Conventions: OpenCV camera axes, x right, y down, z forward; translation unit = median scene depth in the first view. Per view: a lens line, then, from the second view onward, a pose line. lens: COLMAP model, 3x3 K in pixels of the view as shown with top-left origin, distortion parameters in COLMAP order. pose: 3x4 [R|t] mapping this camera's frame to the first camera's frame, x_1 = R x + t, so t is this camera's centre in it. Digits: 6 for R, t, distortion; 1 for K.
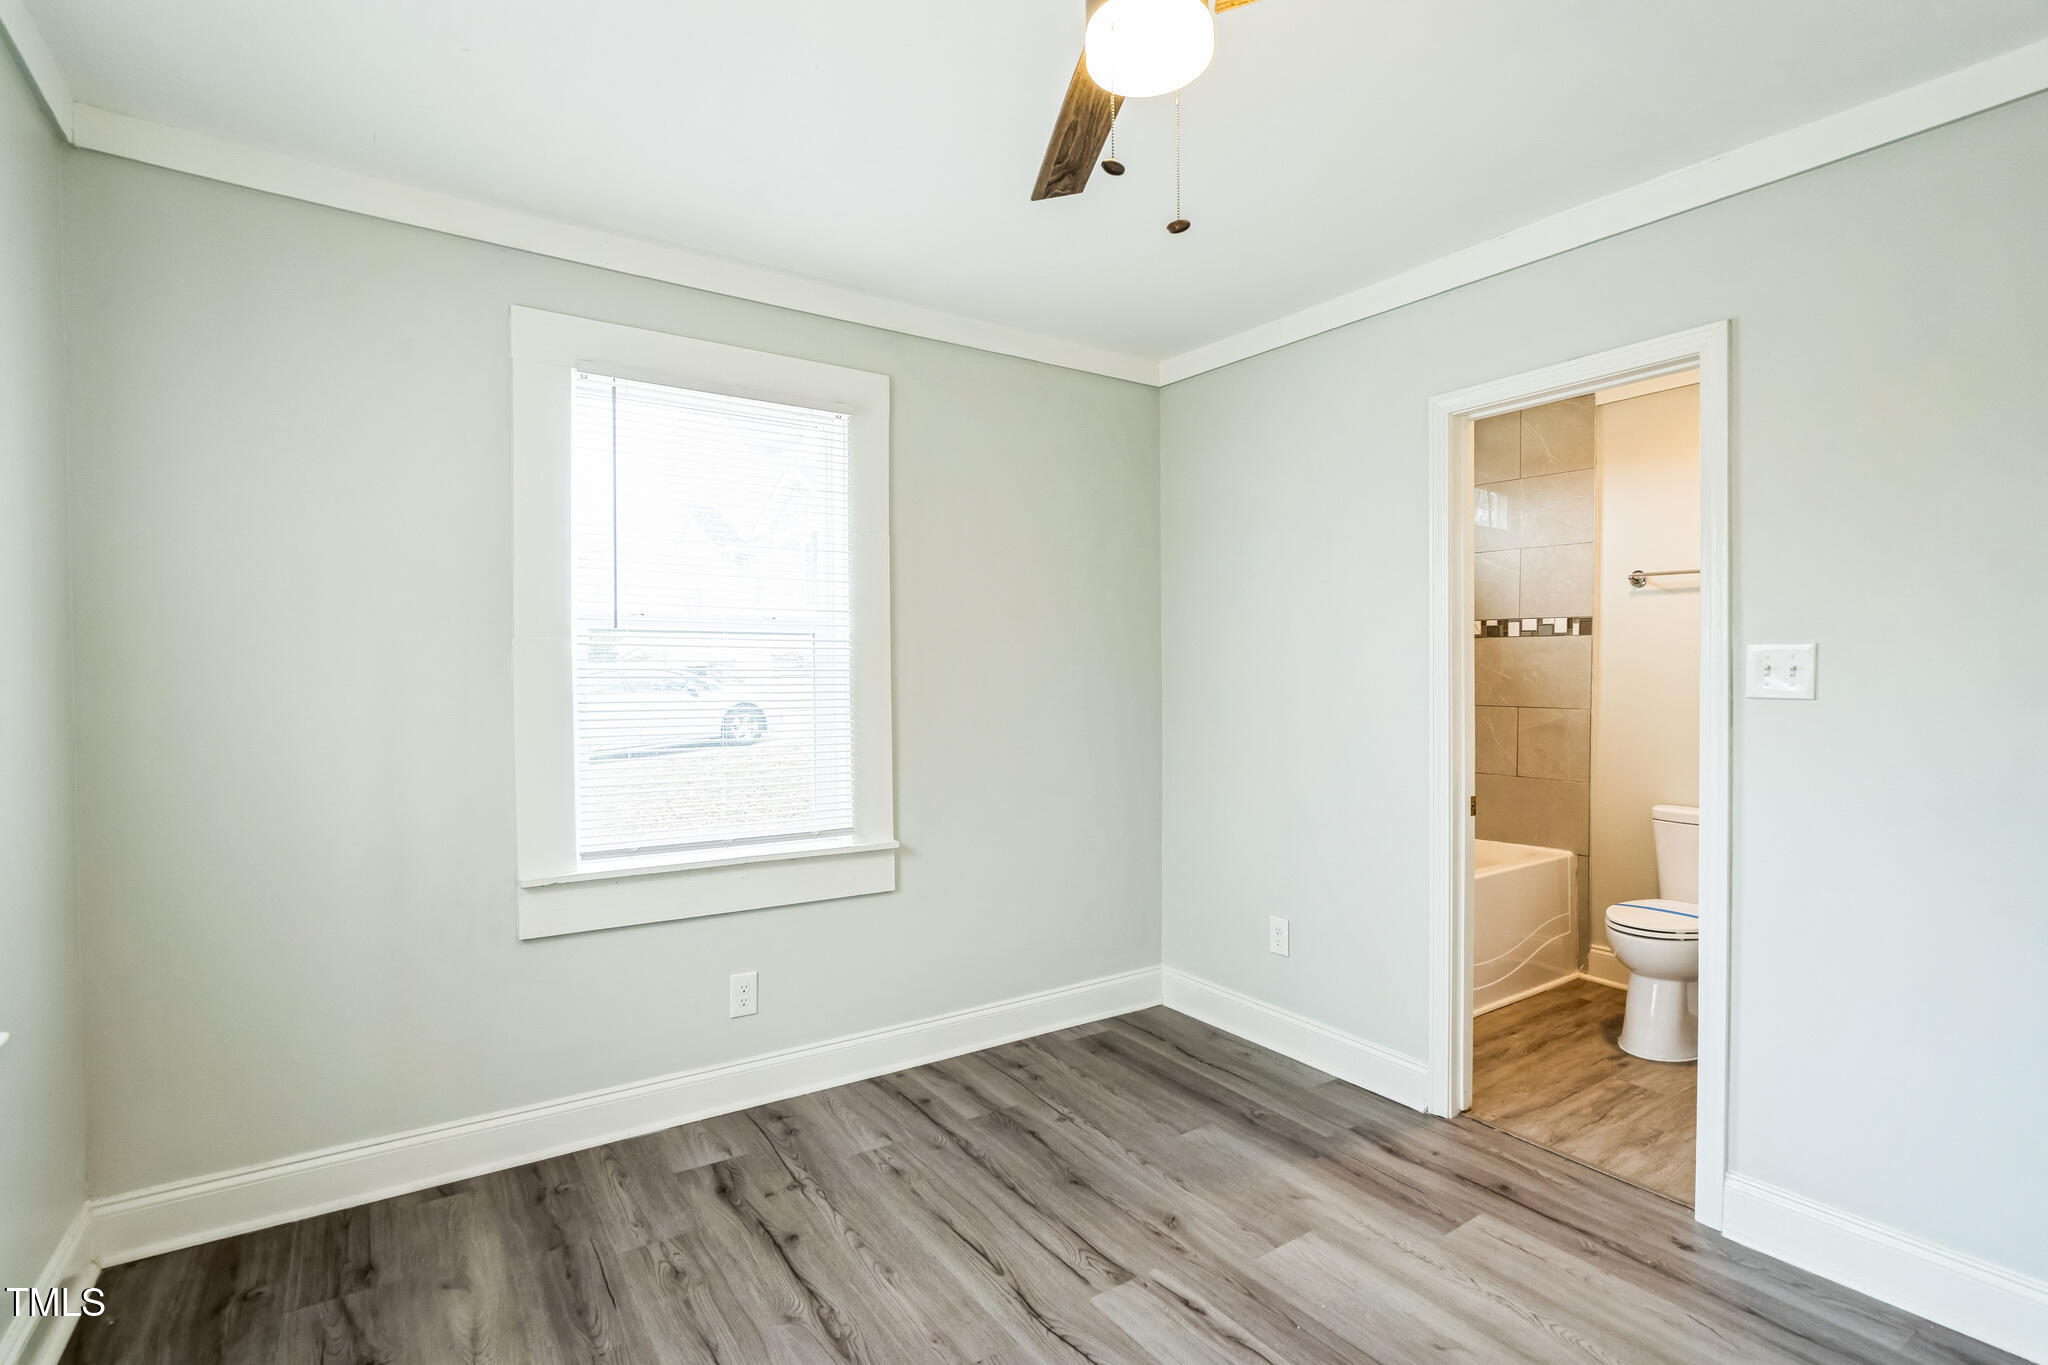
lens RADIAL K [[961.8, 0, 1043.5], [0, 961.8, 686.2], [0, 0, 1]] dist [-0.038362, 0.017747]
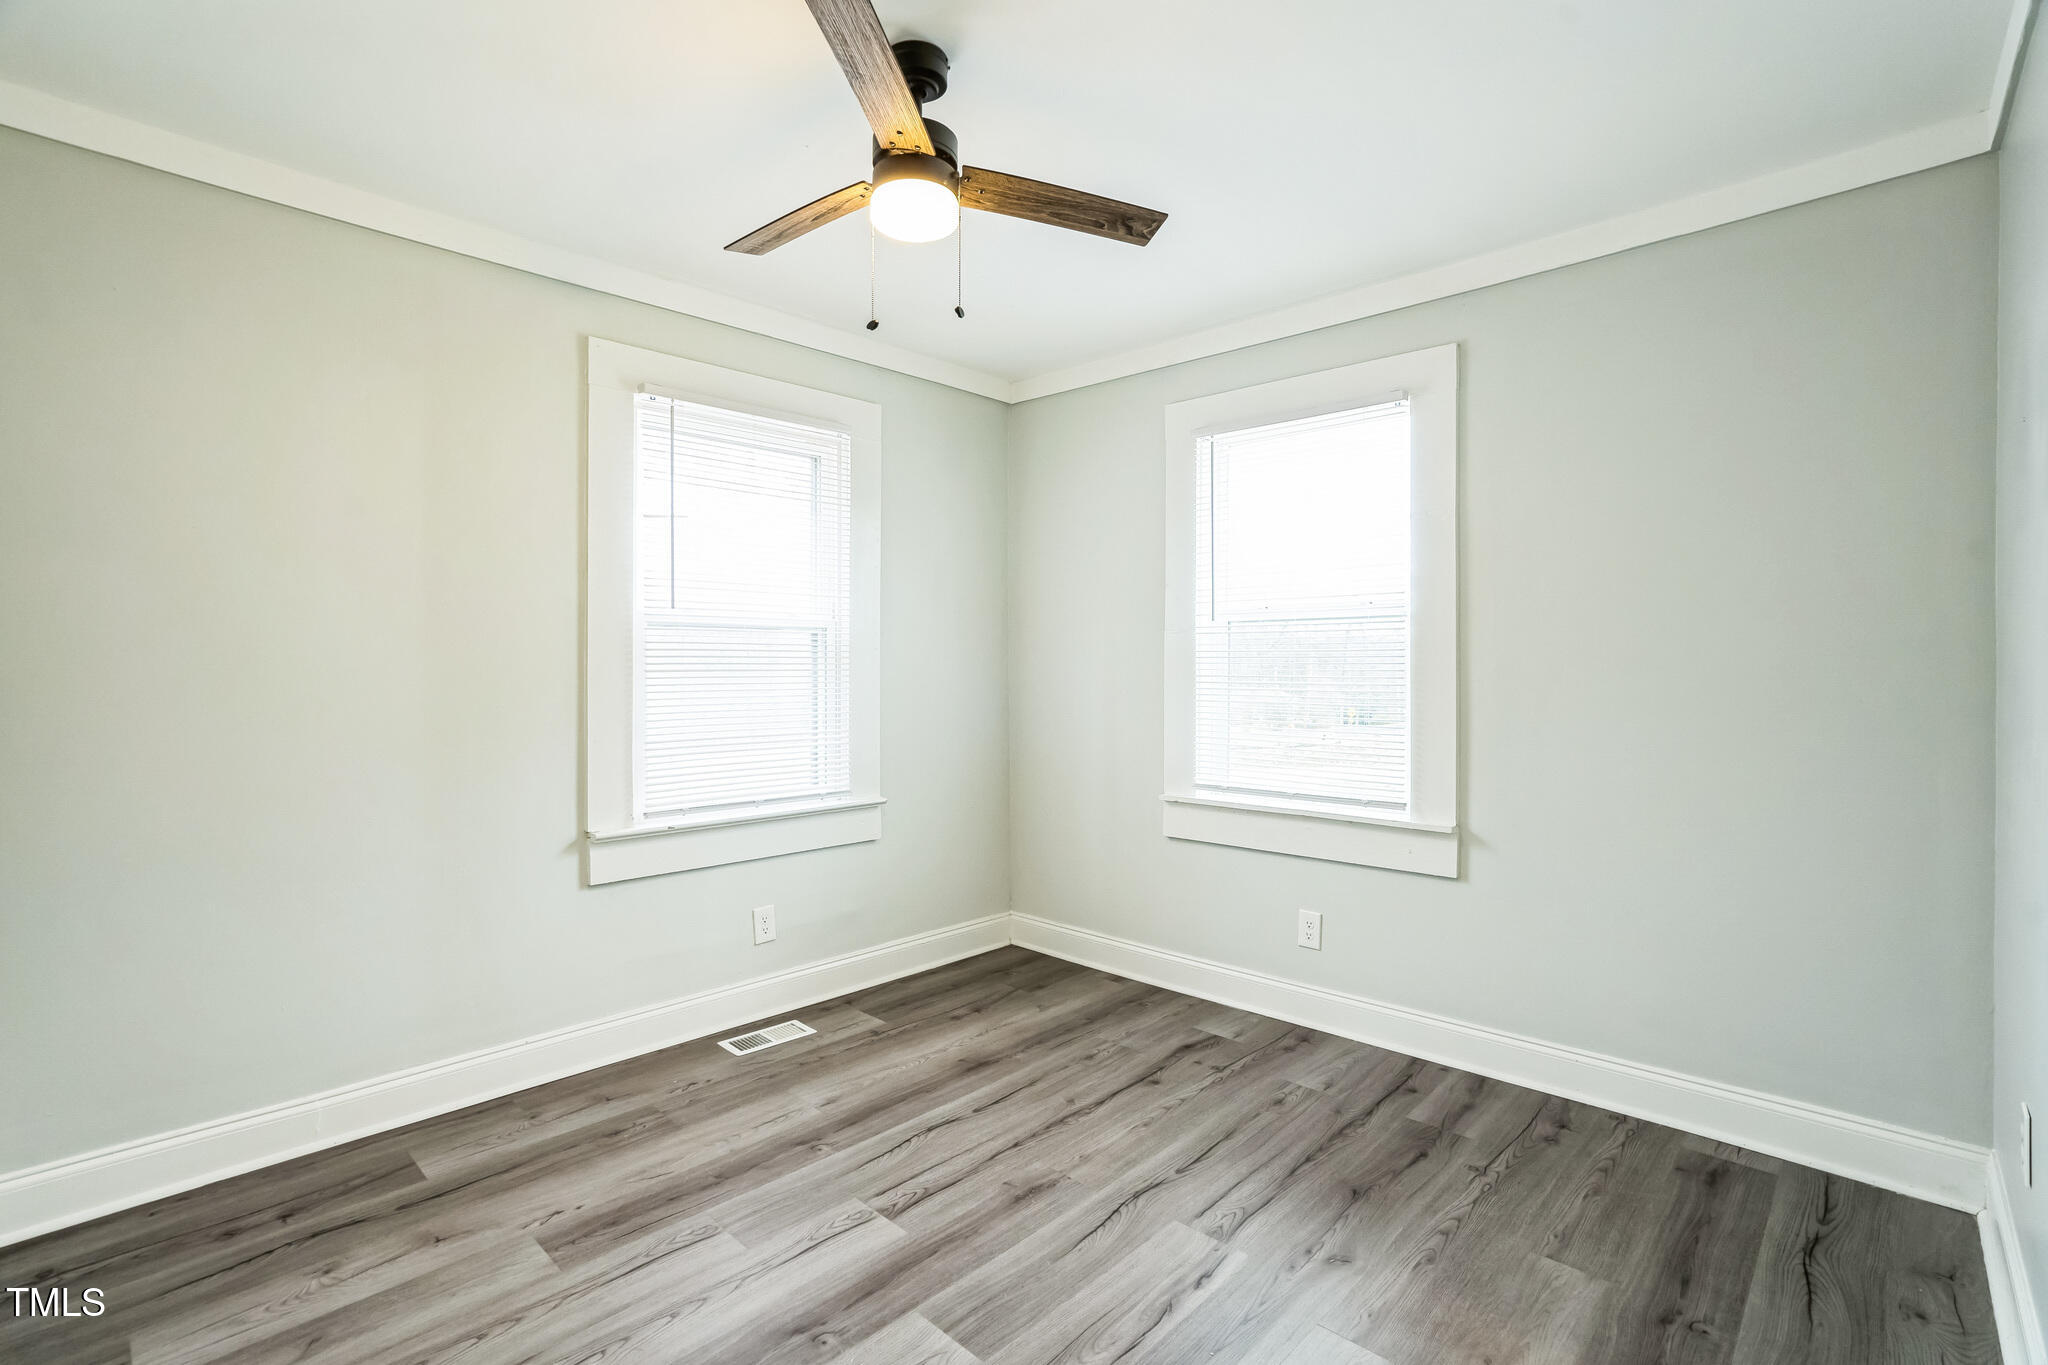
lens RADIAL K [[961.8, 0, 1038.2], [0, 961.8, 682.1], [0, 0, 1]] dist [-0.038362, 0.017747]
pose [[0.217872, 0.017526, -0.975820, 0.836445], [-0.014098, 0.999791, 0.014809, 0.010055], [0.975876, 0.010530, 0.218074, 0.470697]]
